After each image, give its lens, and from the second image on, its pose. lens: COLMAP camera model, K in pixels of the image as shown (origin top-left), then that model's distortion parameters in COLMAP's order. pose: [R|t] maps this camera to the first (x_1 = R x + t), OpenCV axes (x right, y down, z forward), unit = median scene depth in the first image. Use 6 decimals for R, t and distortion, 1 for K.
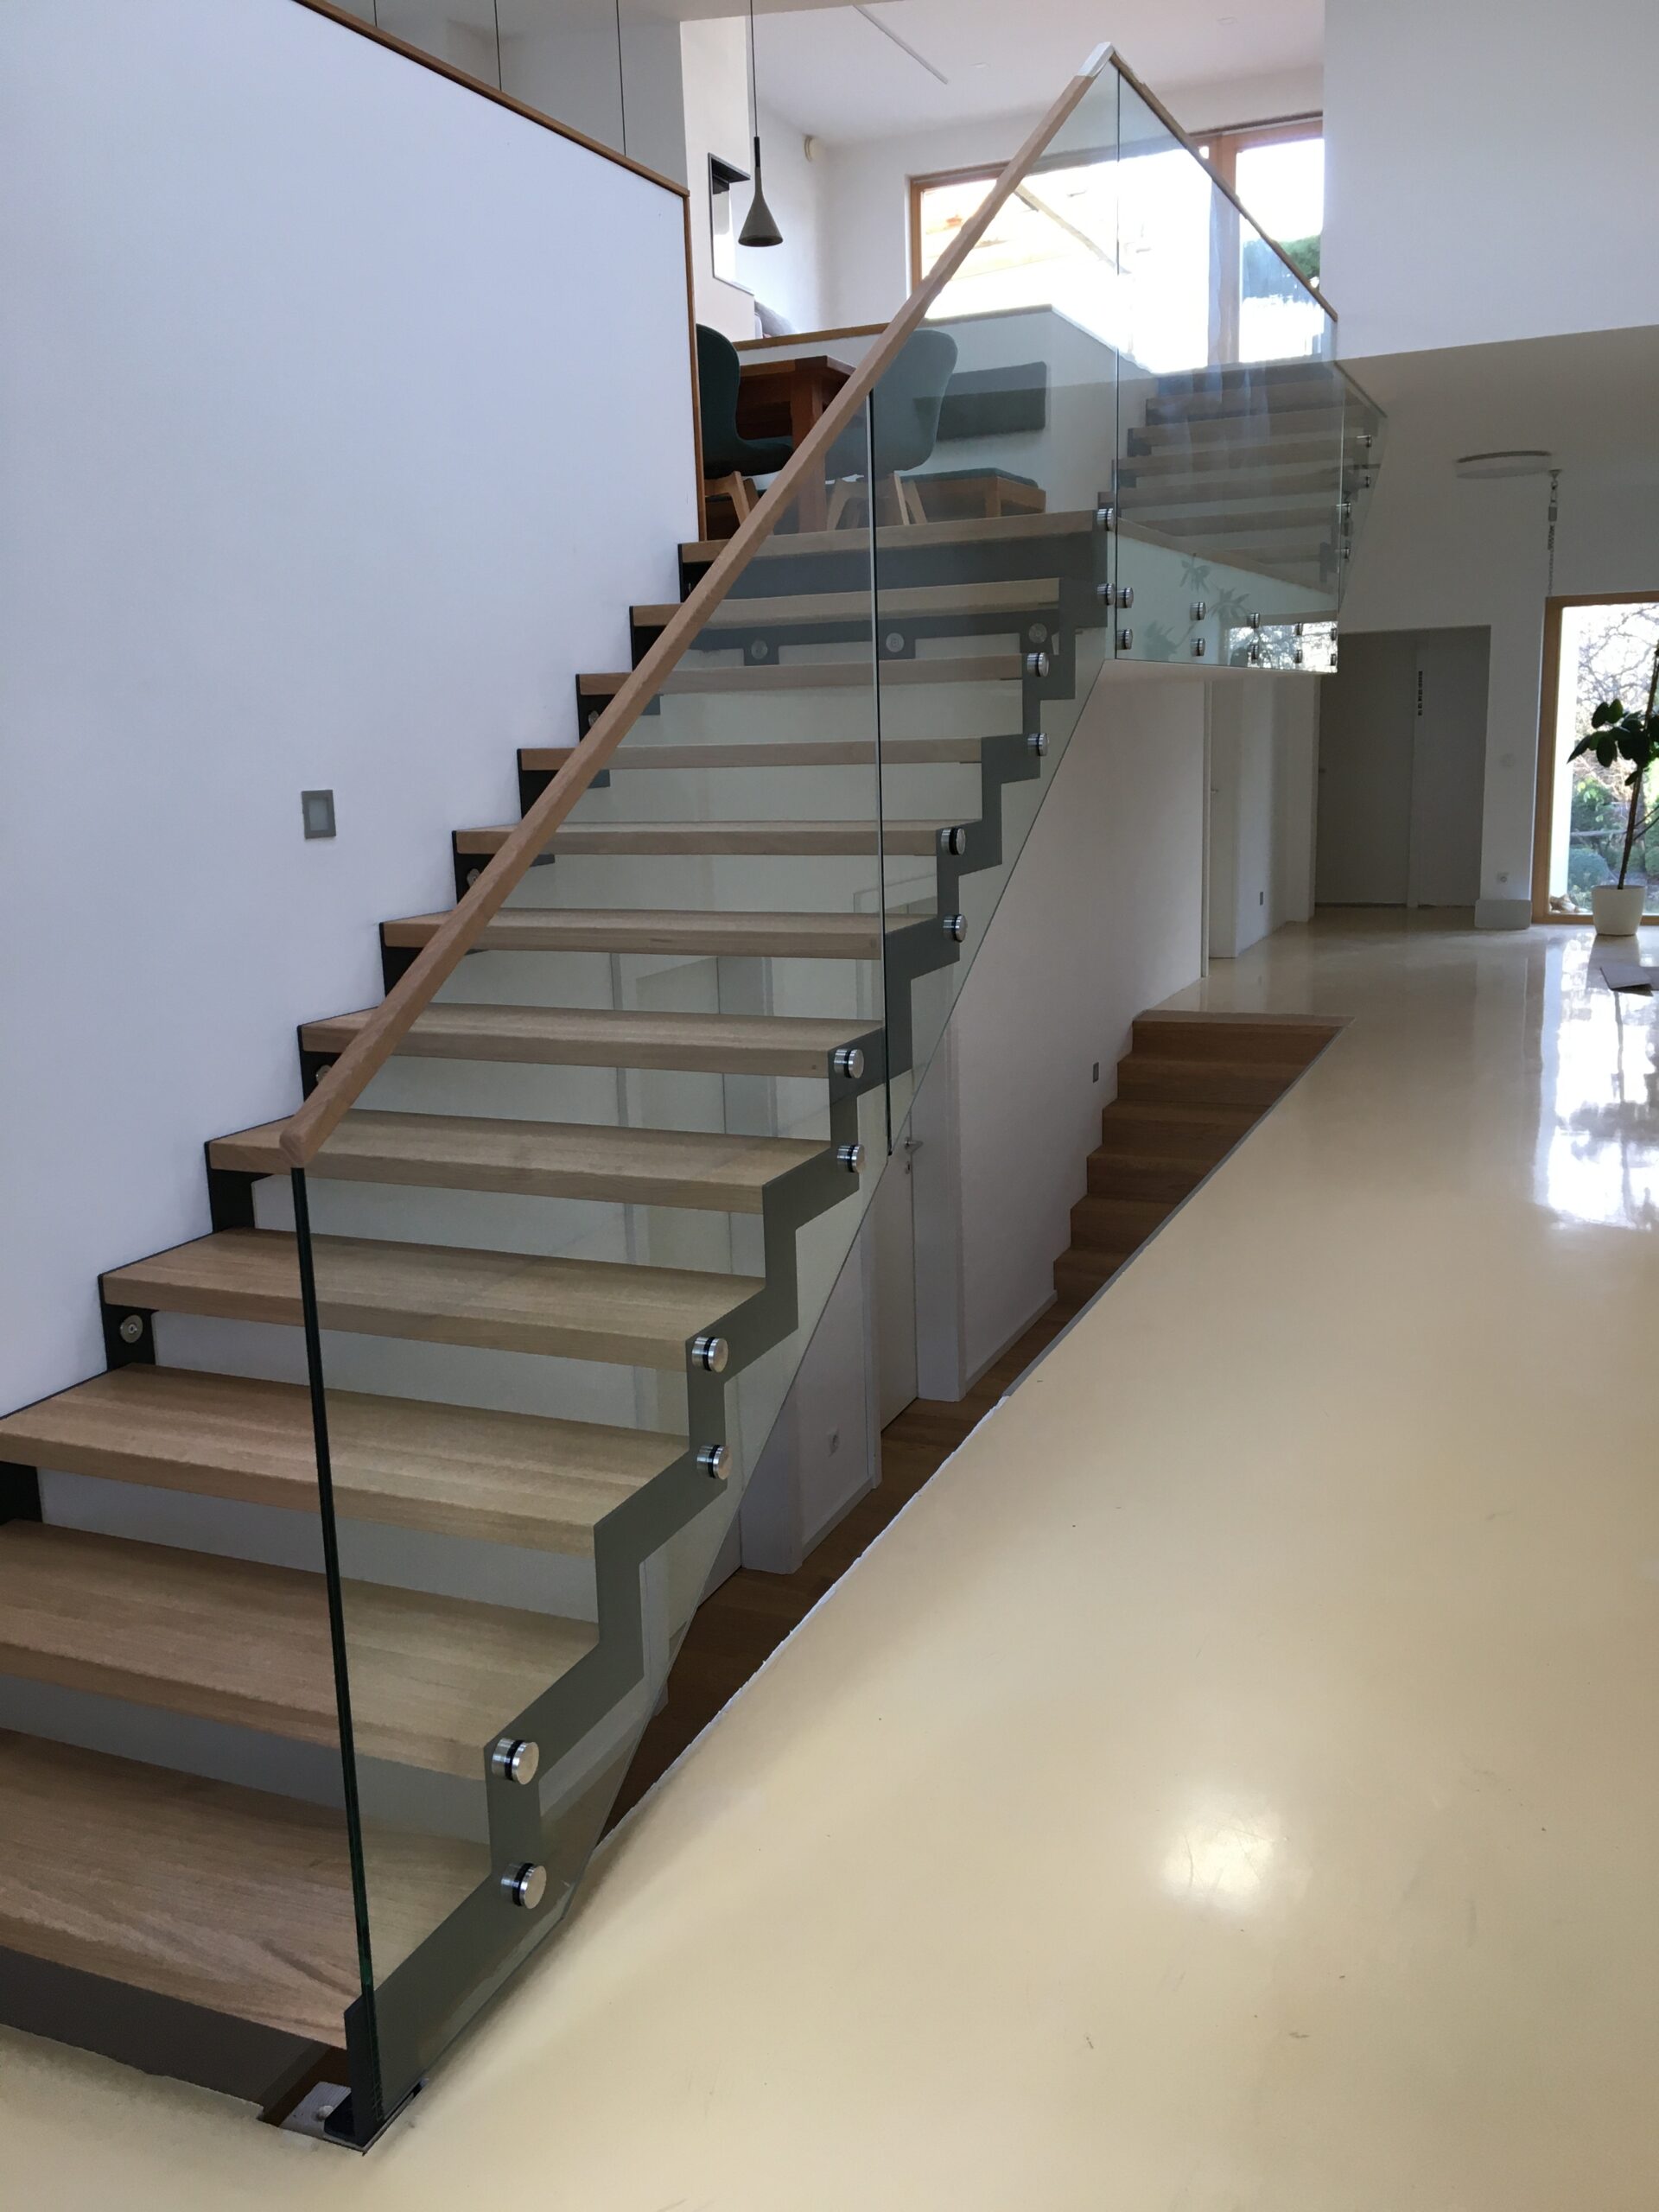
lens RADIAL K [[1864.6, 0, 829.5], [0, 1864.6, 1106.0], [0, 0, 1]] dist [0.107423, -0.174653]
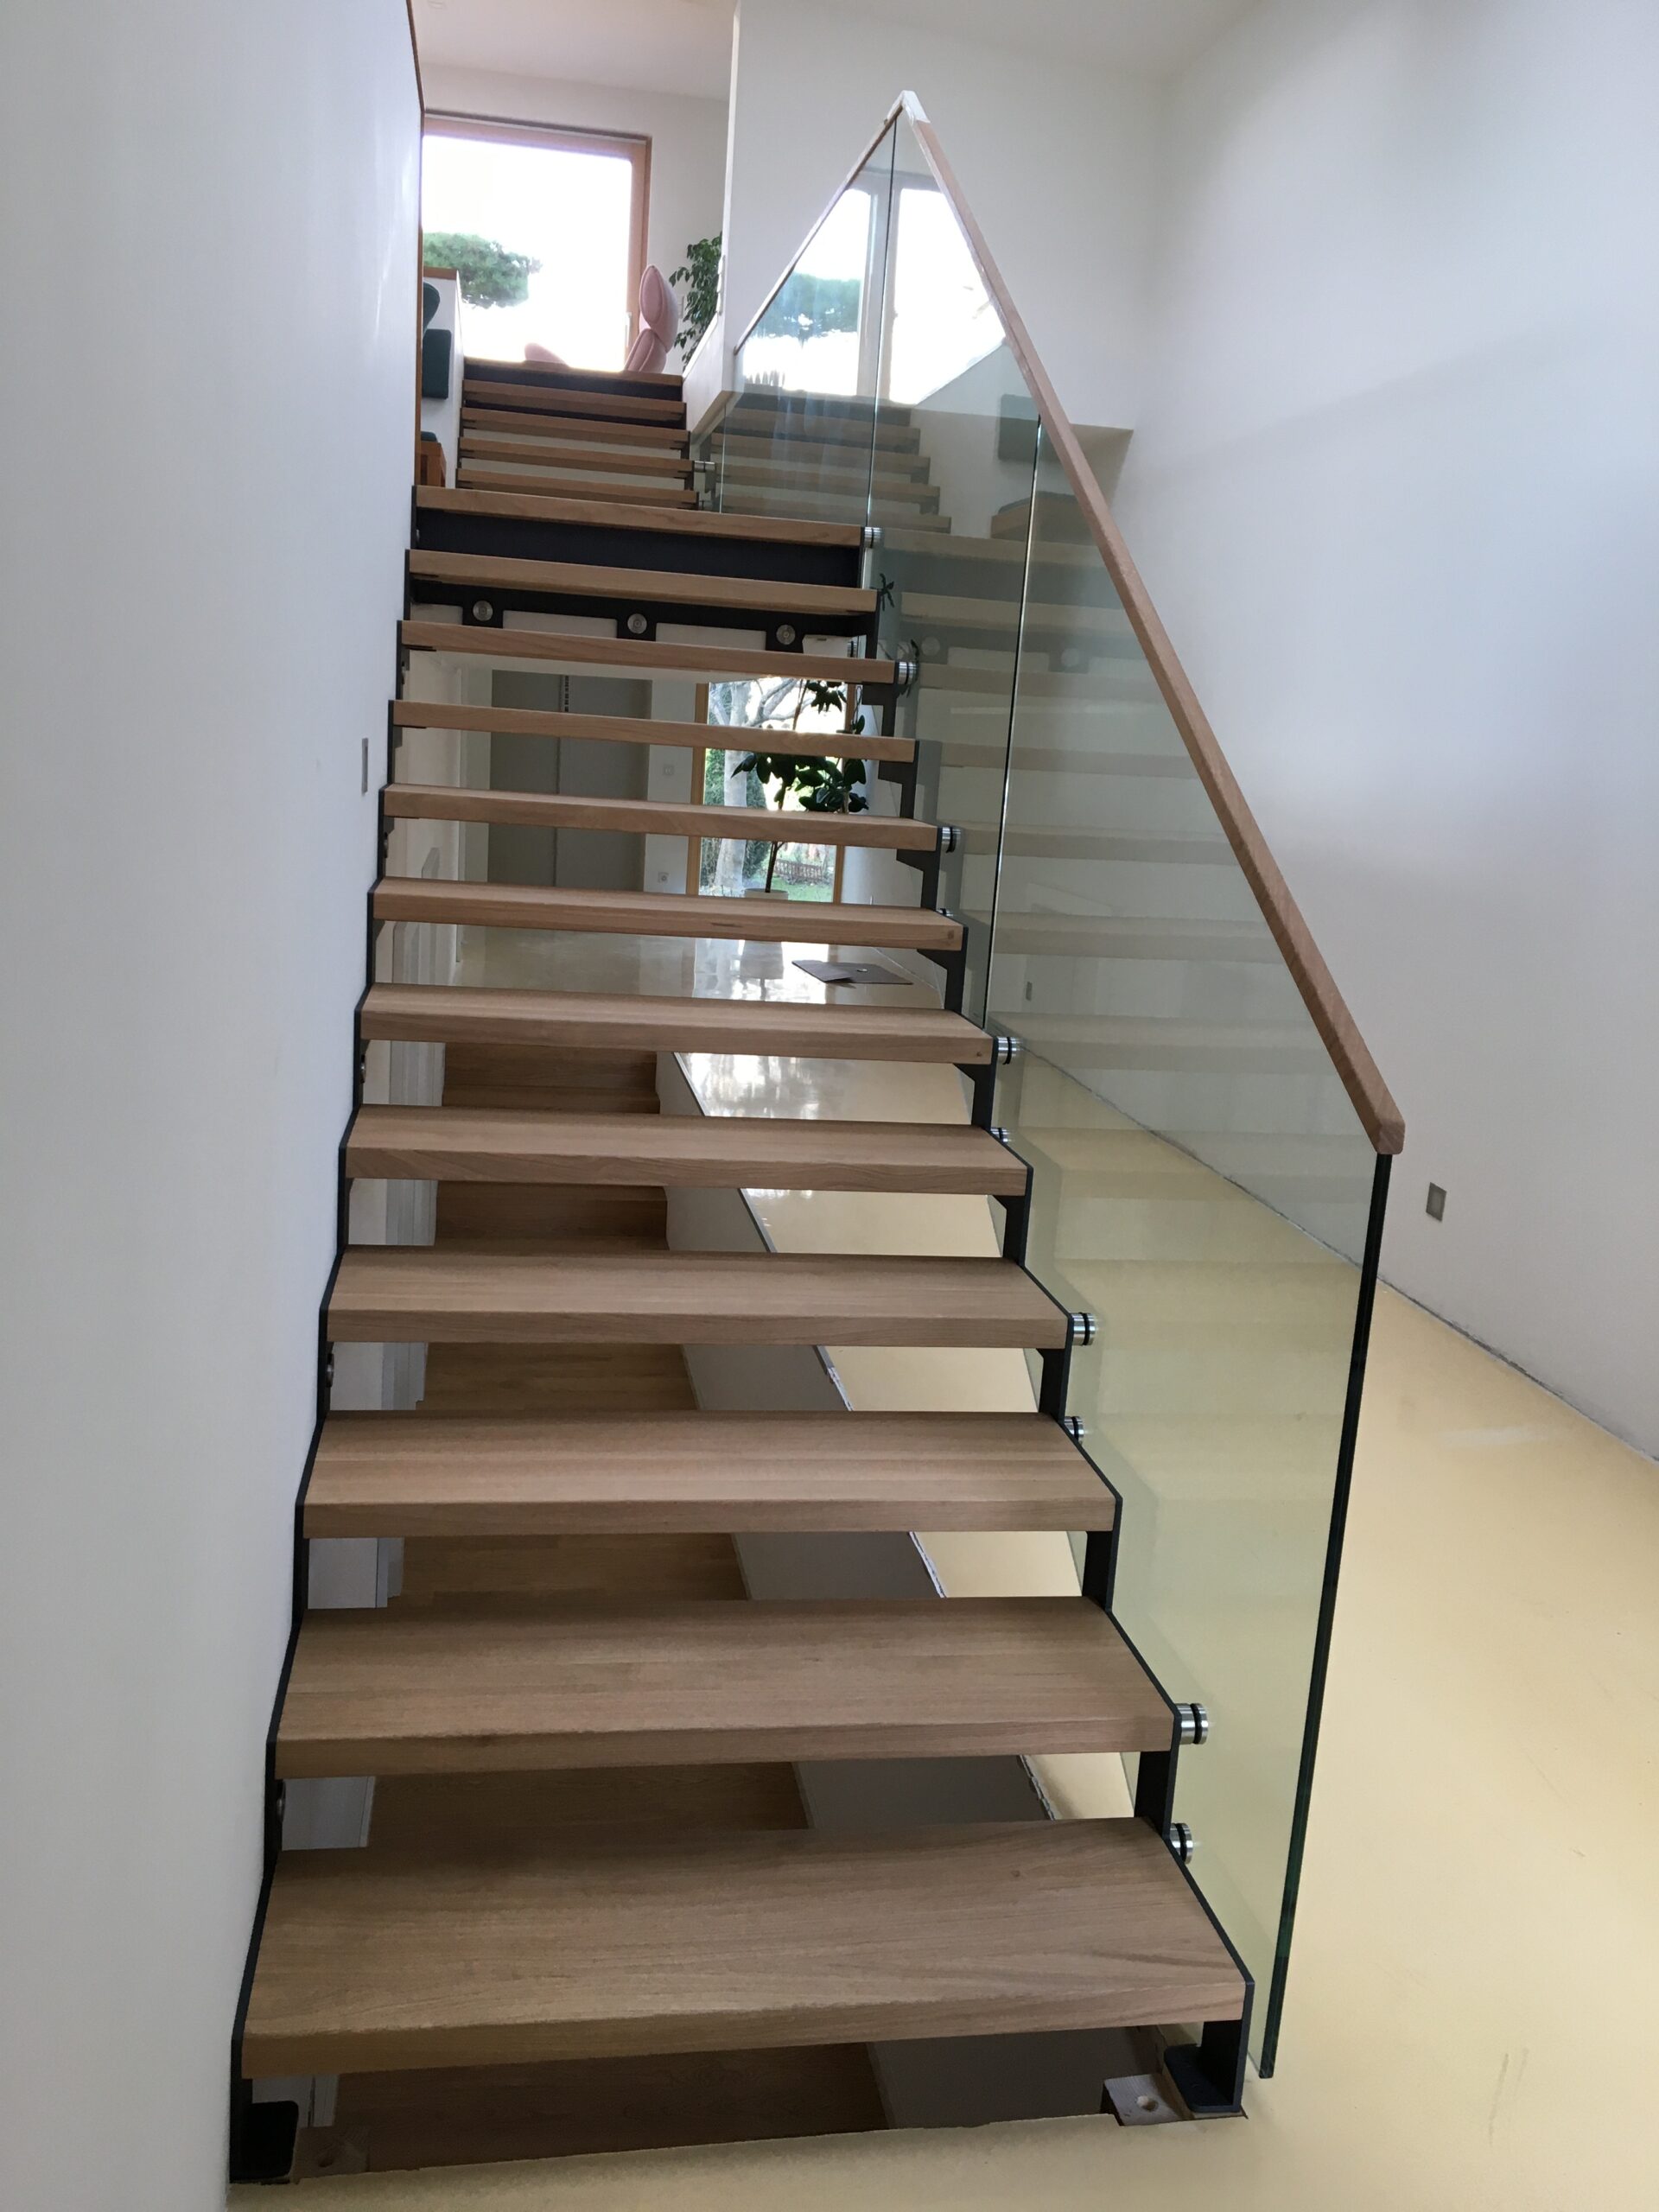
lens RADIAL K [[1864.6, 0, 829.5], [0, 1864.6, 1106.0], [0, 0, 1]] dist [0.107423, -0.174653]
pose [[0.830523, -0.021755, 0.556559, -0.591317], [0.016513, 0.999759, 0.014438, -0.007582], [-0.556739, -0.002801, 0.830683, 0.163687]]
